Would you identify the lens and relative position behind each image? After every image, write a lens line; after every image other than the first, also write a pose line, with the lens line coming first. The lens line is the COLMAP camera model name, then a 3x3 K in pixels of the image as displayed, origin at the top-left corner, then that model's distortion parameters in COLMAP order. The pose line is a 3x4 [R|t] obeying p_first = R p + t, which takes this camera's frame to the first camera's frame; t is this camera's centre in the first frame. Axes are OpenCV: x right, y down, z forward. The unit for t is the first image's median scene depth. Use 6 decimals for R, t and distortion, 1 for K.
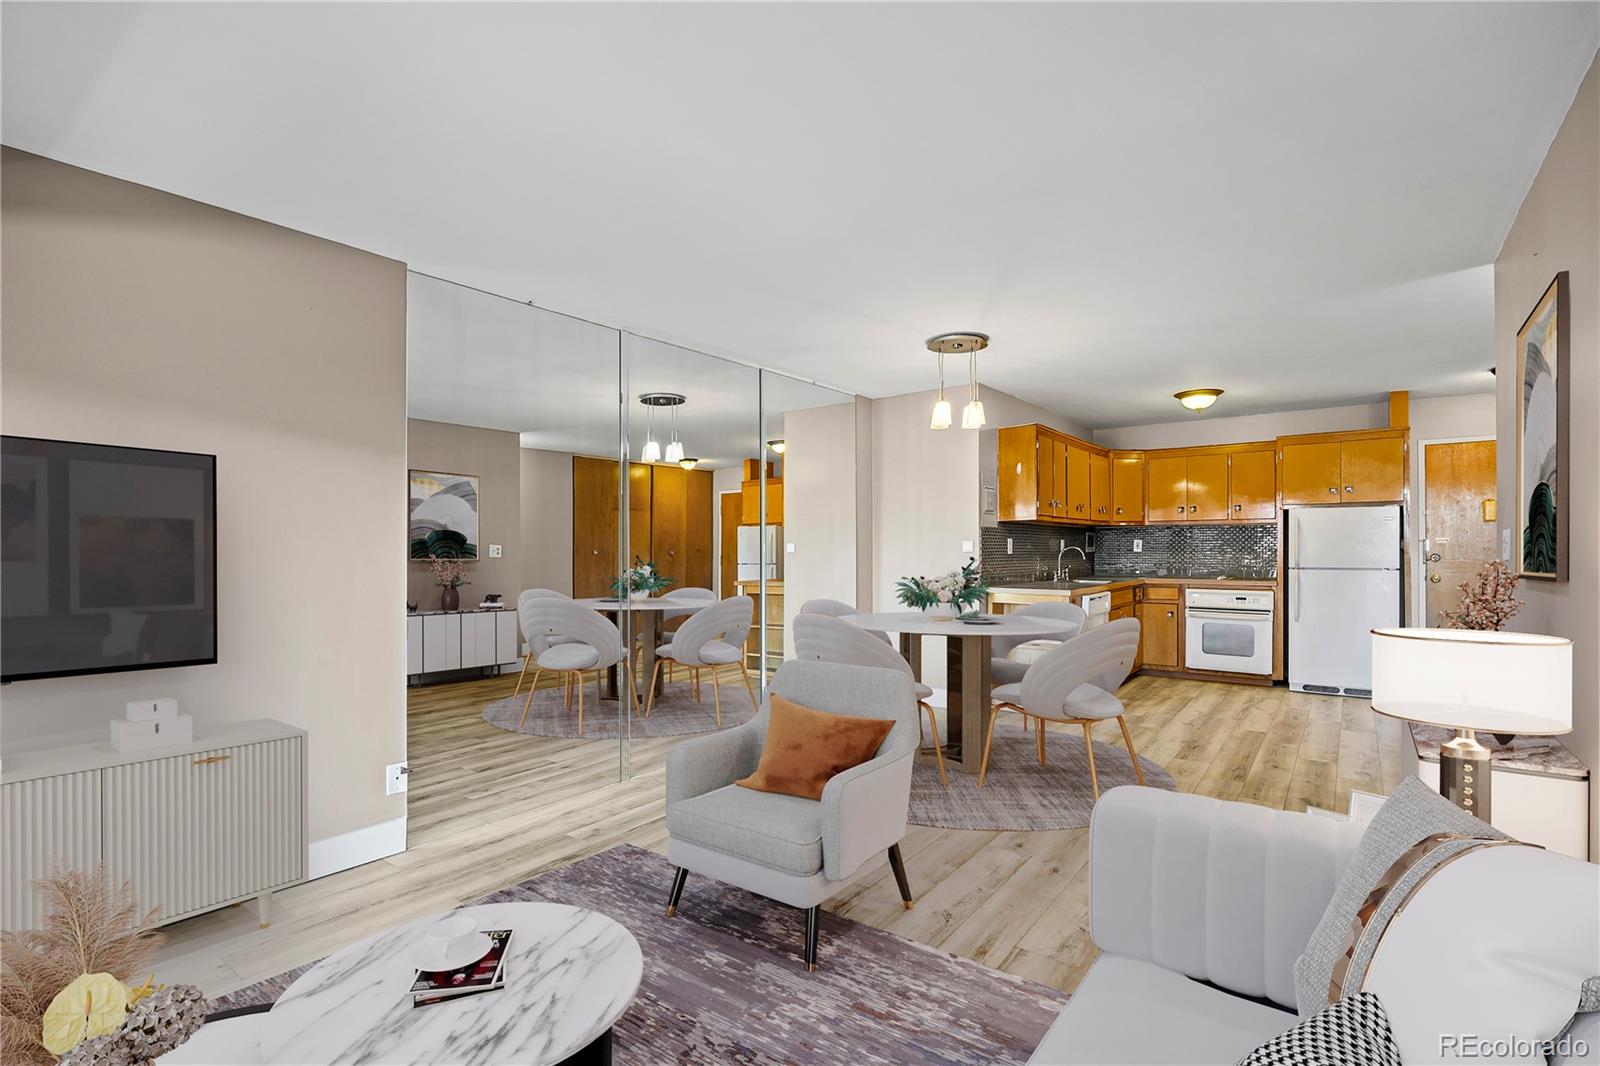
lens RADIAL K [[768.7, 0, 815.5], [0, 768.7, 550.1], [0, 0, 1]] dist [-0.007699, 0.000016]
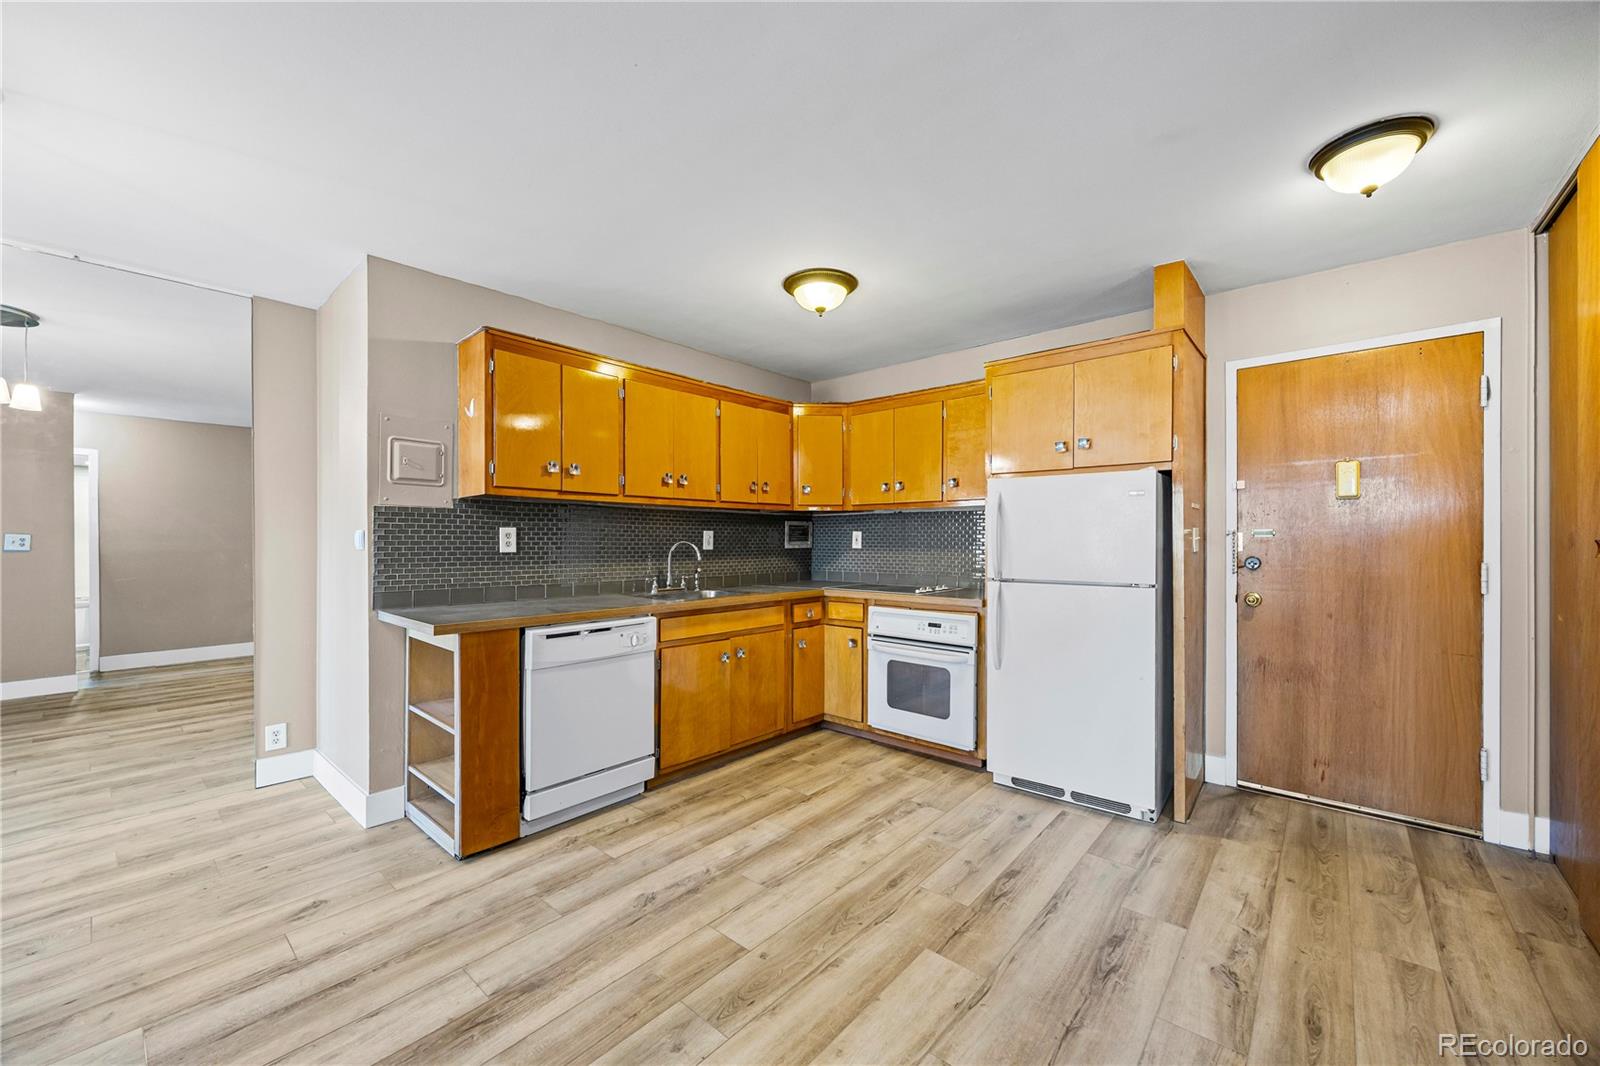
lens RADIAL K [[613.1, 0, 822.4], [0, 613.1, 540.9], [0, 0, 1]] dist [-0.003442, 0.000871]
pose [[0.996089, 0.005120, -0.088210, 0.530352], [-0.005371, 0.999982, -0.002609, -0.004072], [0.088195, 0.003072, 0.996099, 0.512791]]
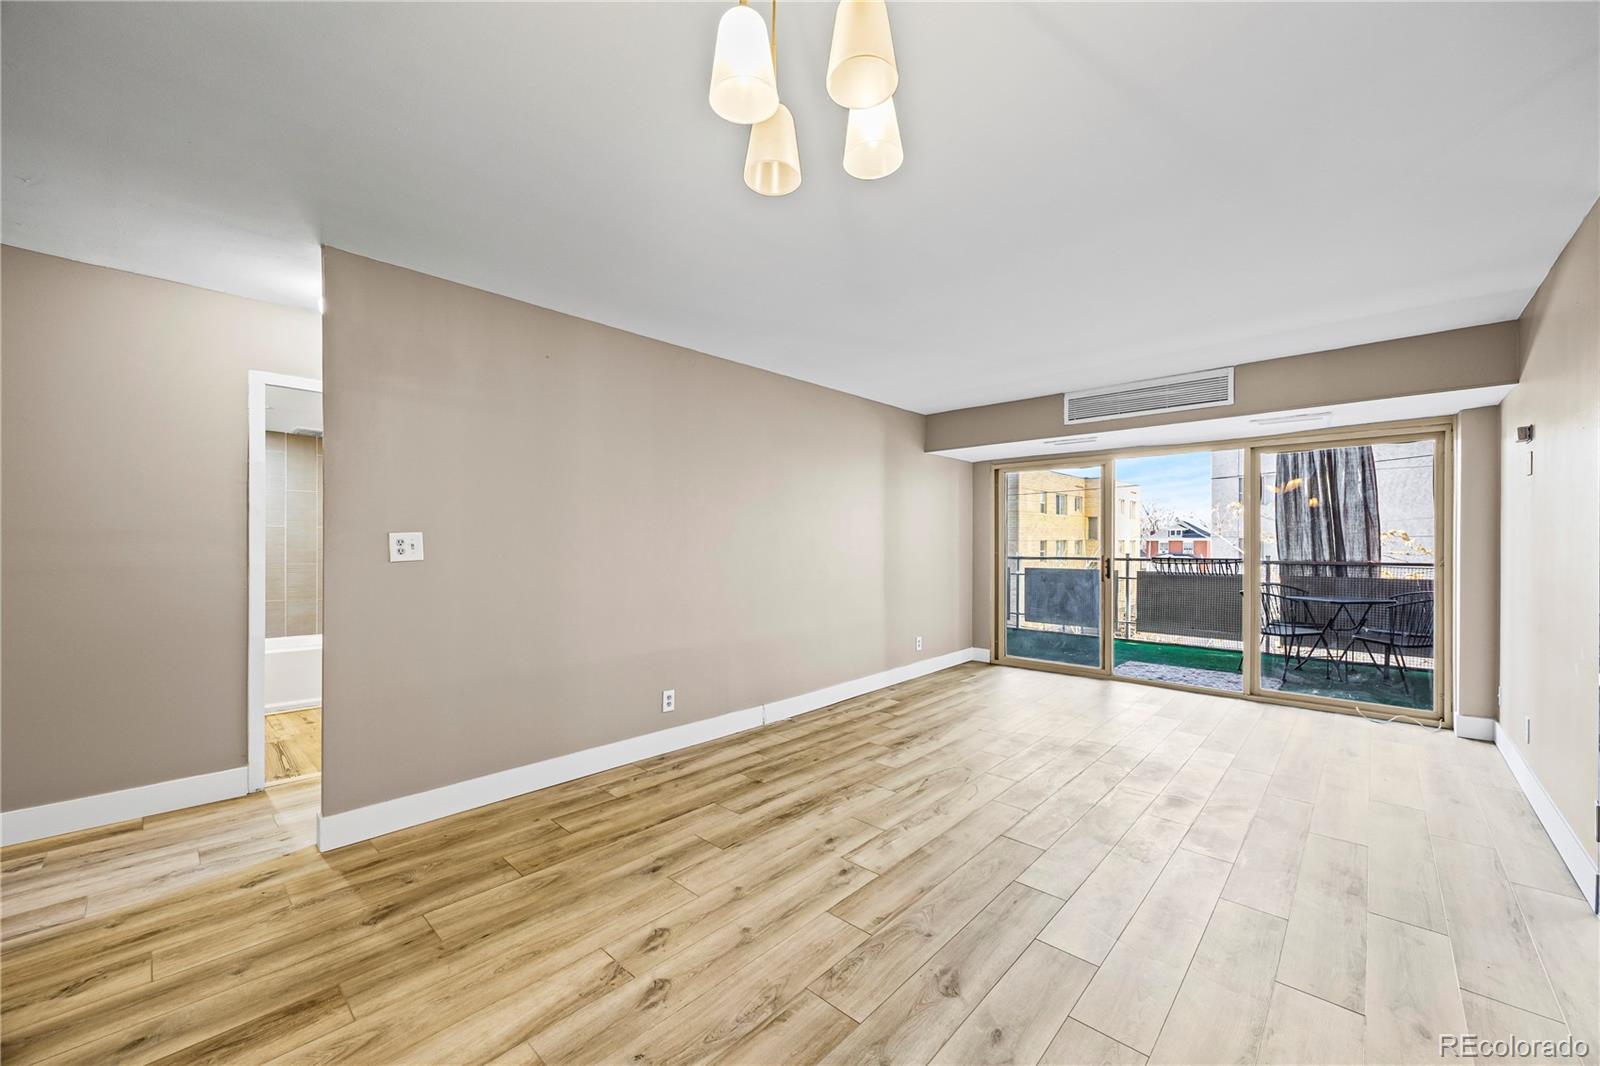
lens RADIAL K [[613.1, 0, 805.3], [0, 613.1, 541.0], [0, 0, 1]] dist [-0.003442, 0.000871]
pose [[-0.992849, 0.006005, 0.119227, 0.114107], [0.005856, 0.999982, -0.001602, -0.005627], [-0.119235, -0.000892, -0.992866, 0.890522]]
